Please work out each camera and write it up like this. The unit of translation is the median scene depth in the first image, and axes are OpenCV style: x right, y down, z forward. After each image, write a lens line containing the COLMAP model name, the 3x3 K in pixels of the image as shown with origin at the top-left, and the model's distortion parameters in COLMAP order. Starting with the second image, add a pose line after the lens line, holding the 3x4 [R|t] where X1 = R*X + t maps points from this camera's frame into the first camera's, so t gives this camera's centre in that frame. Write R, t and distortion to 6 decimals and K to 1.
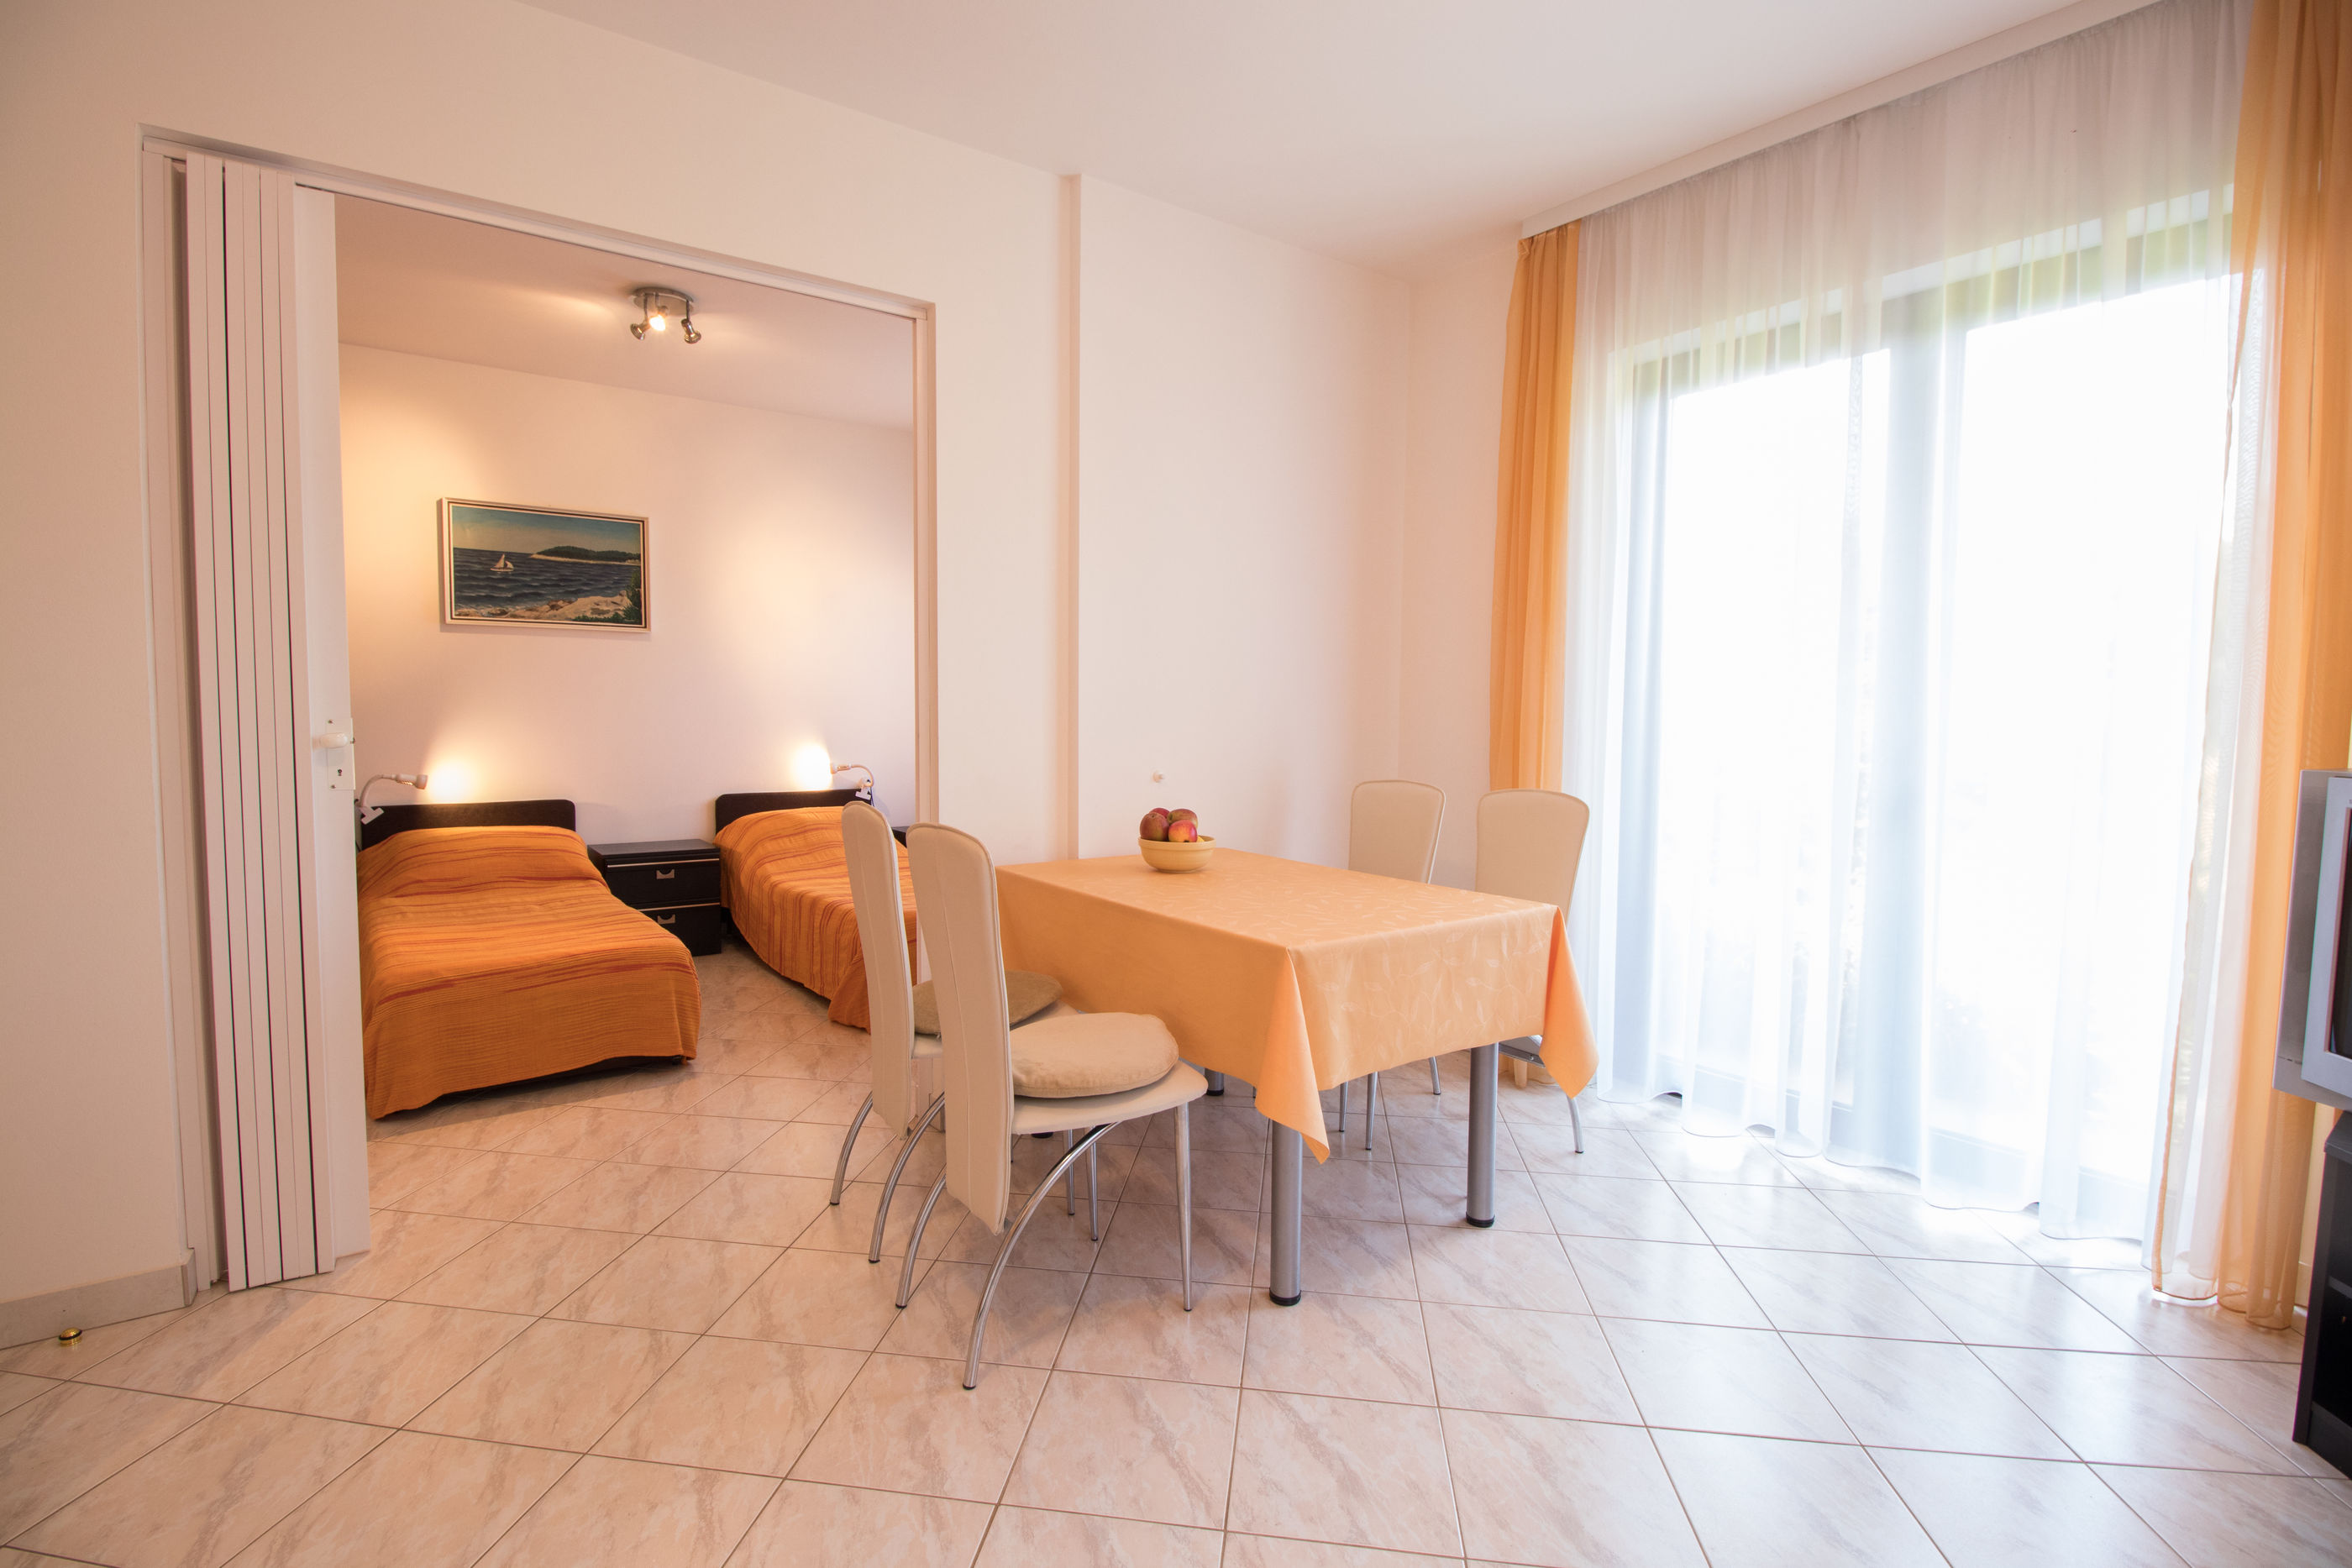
lens RADIAL K [[1085.4, 0, 1148.4], [0, 1085.4, 772.8], [0, 0, 1]] dist [-0.004707, -0.010022]
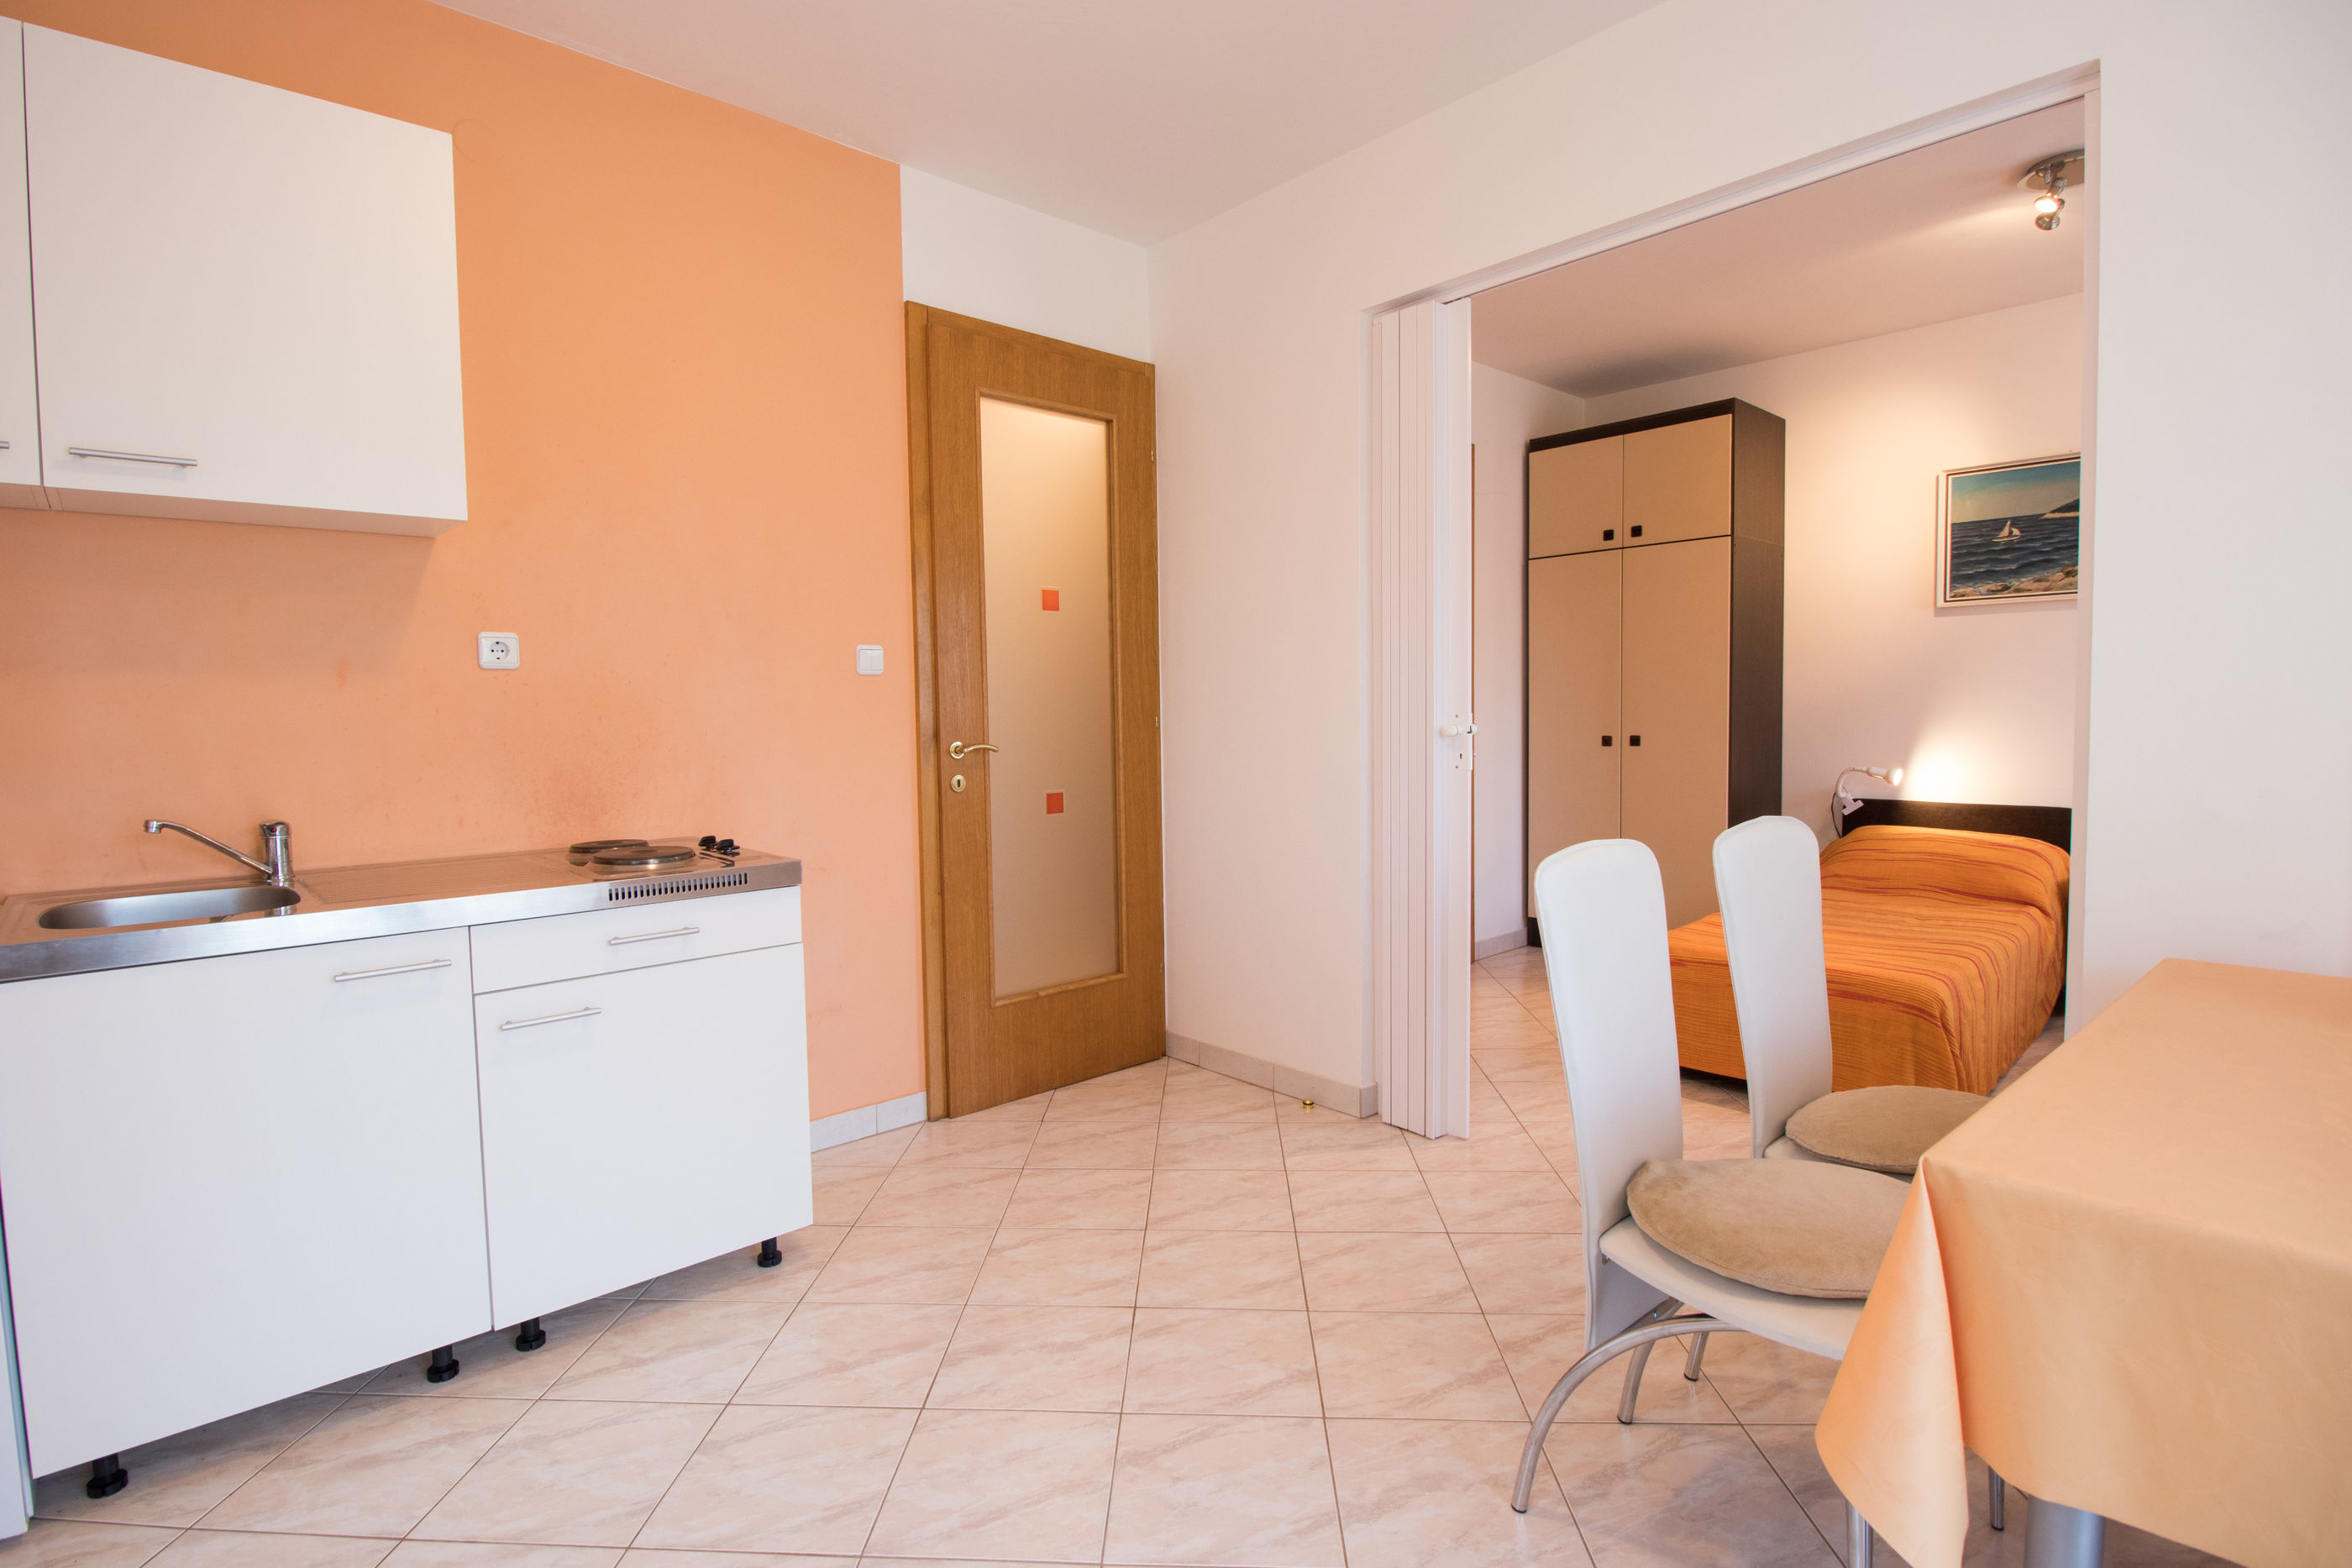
lens RADIAL K [[1145.8, 0, 1161.6], [0, 1145.8, 773.8], [0, 0, 1]] dist [-0.009362, -0.008088]
pose [[0.092450, 0.049712, -0.994476, 0.434888], [-0.041590, 0.998074, 0.046026, -0.020917], [0.994848, 0.037105, 0.094339, 0.407936]]
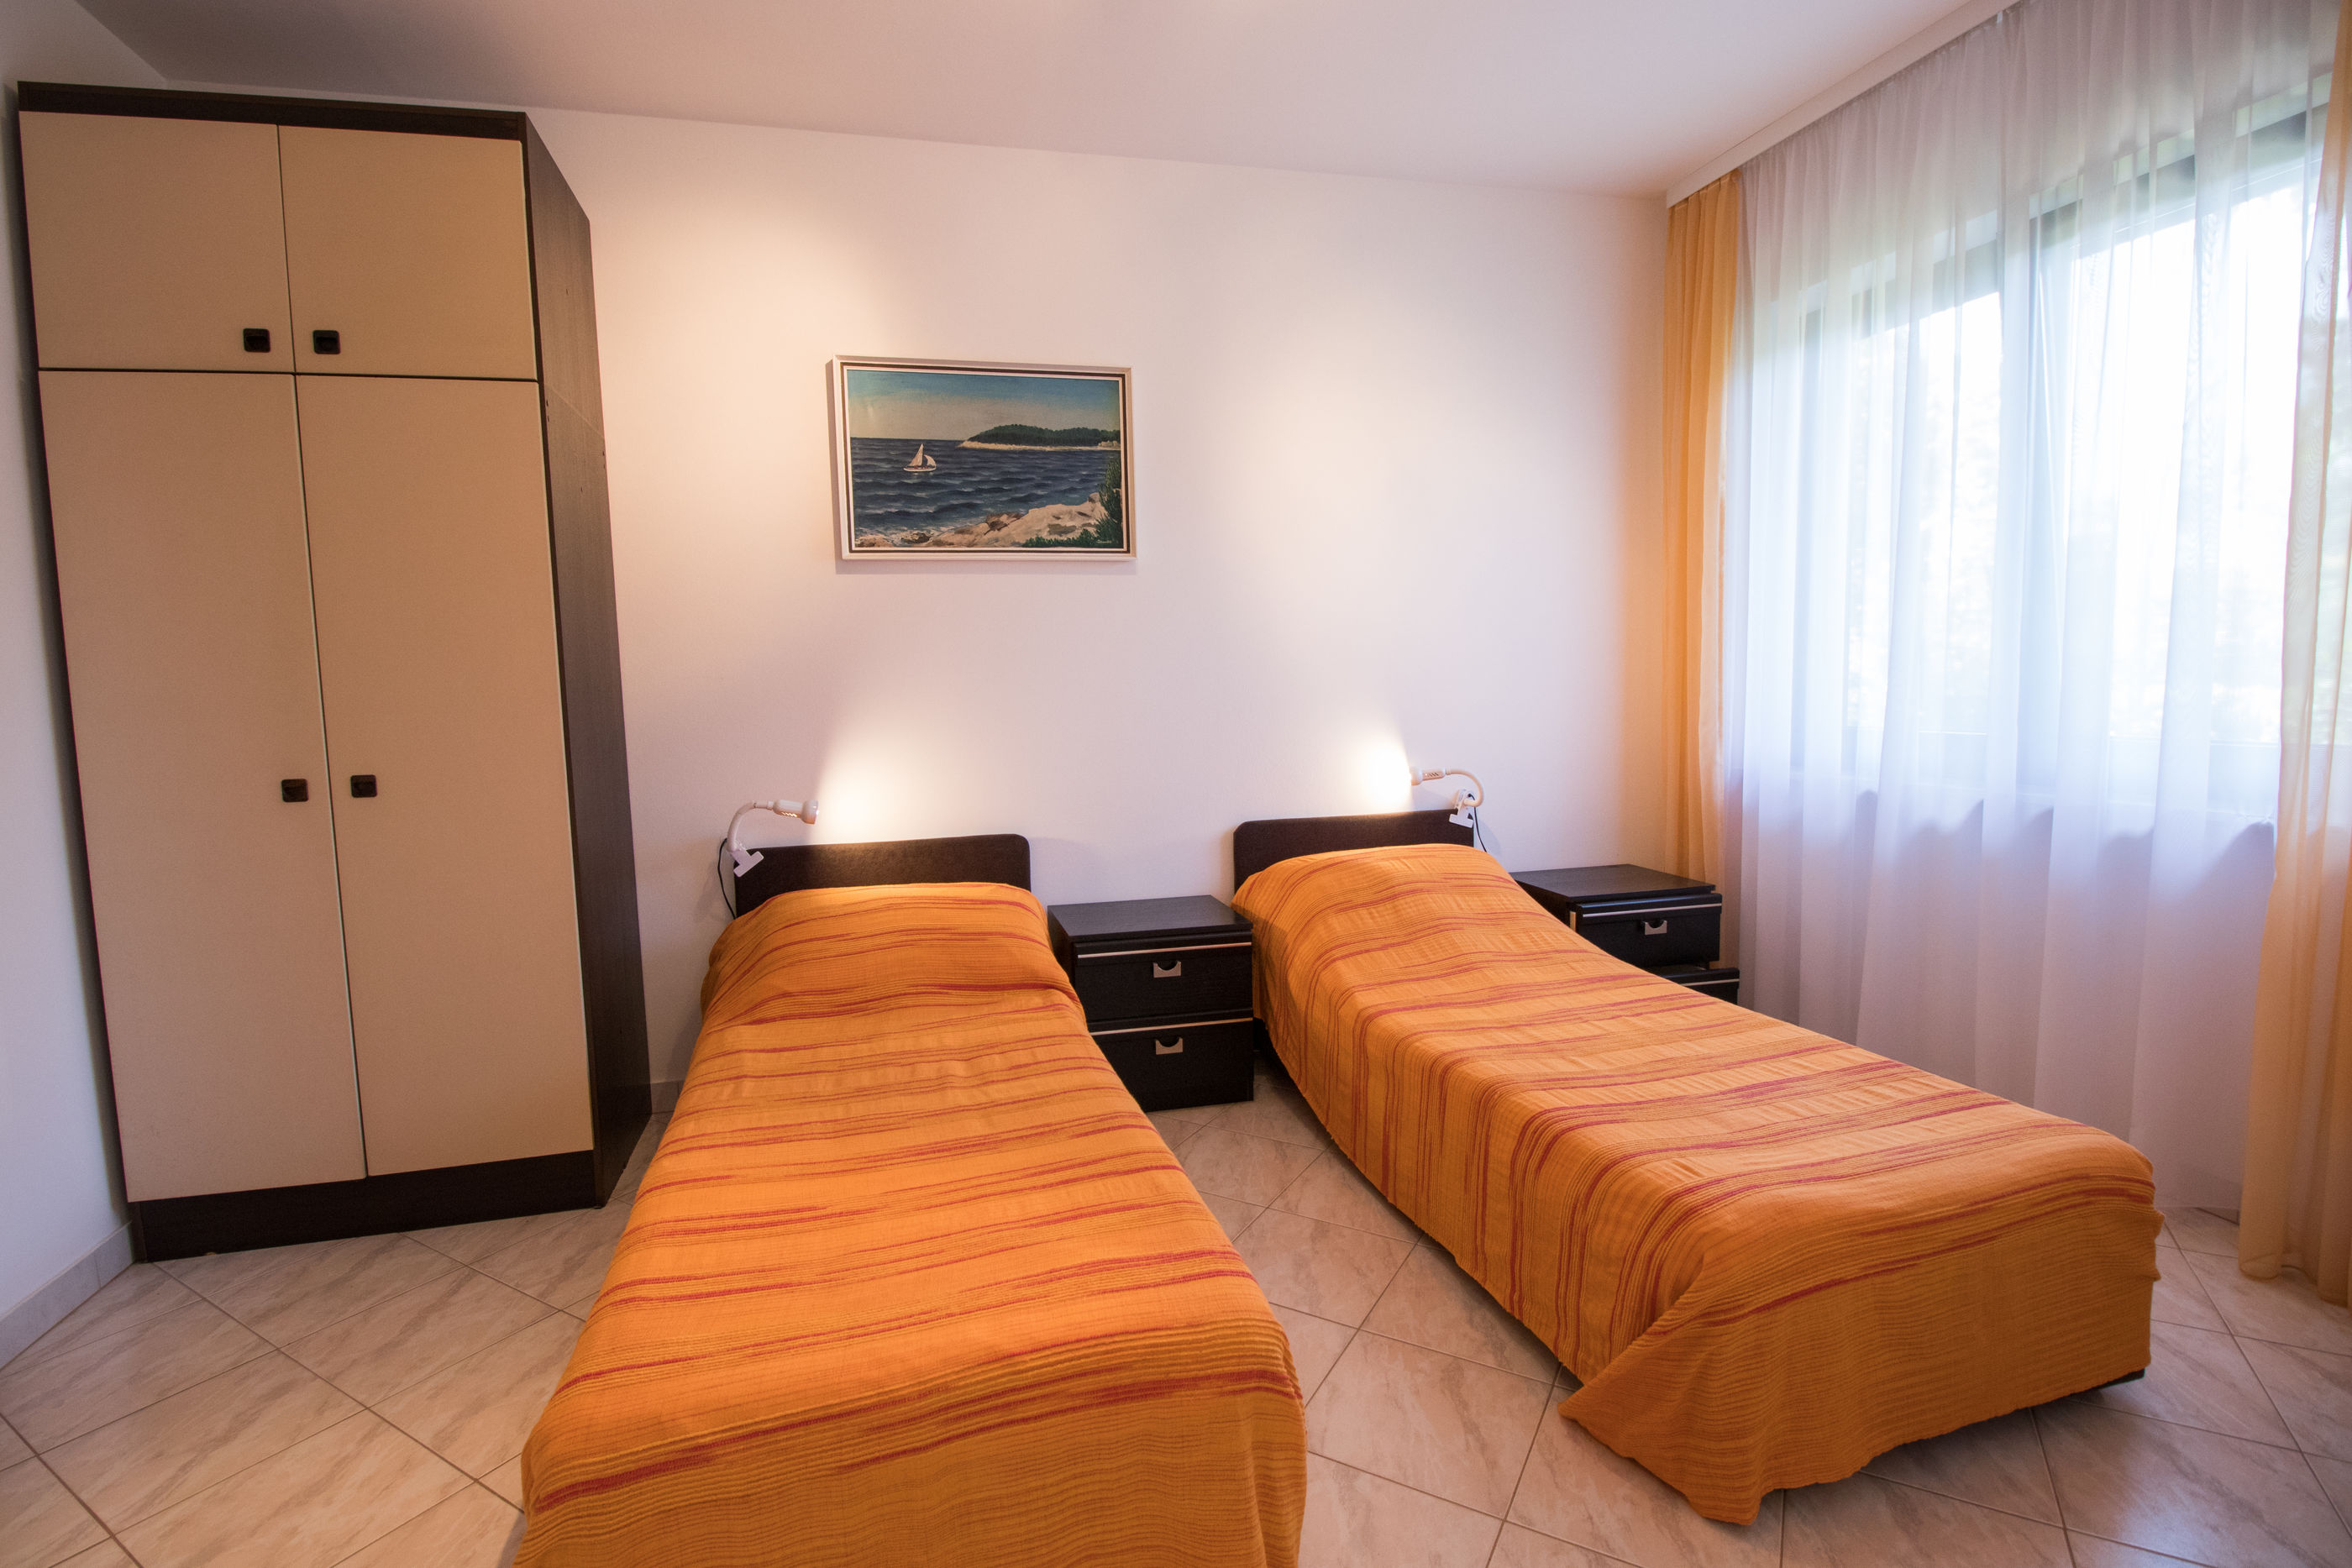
lens RADIAL K [[1085.4, 0, 1130.0], [0, 1085.4, 783.9], [0, 0, 1]] dist [-0.004707, -0.010022]
pose [[0.917981, 0.006979, -0.396564, -0.395018], [0.008733, 0.999247, 0.037800, -0.047652], [0.396529, -0.038163, 0.917229, 0.780209]]
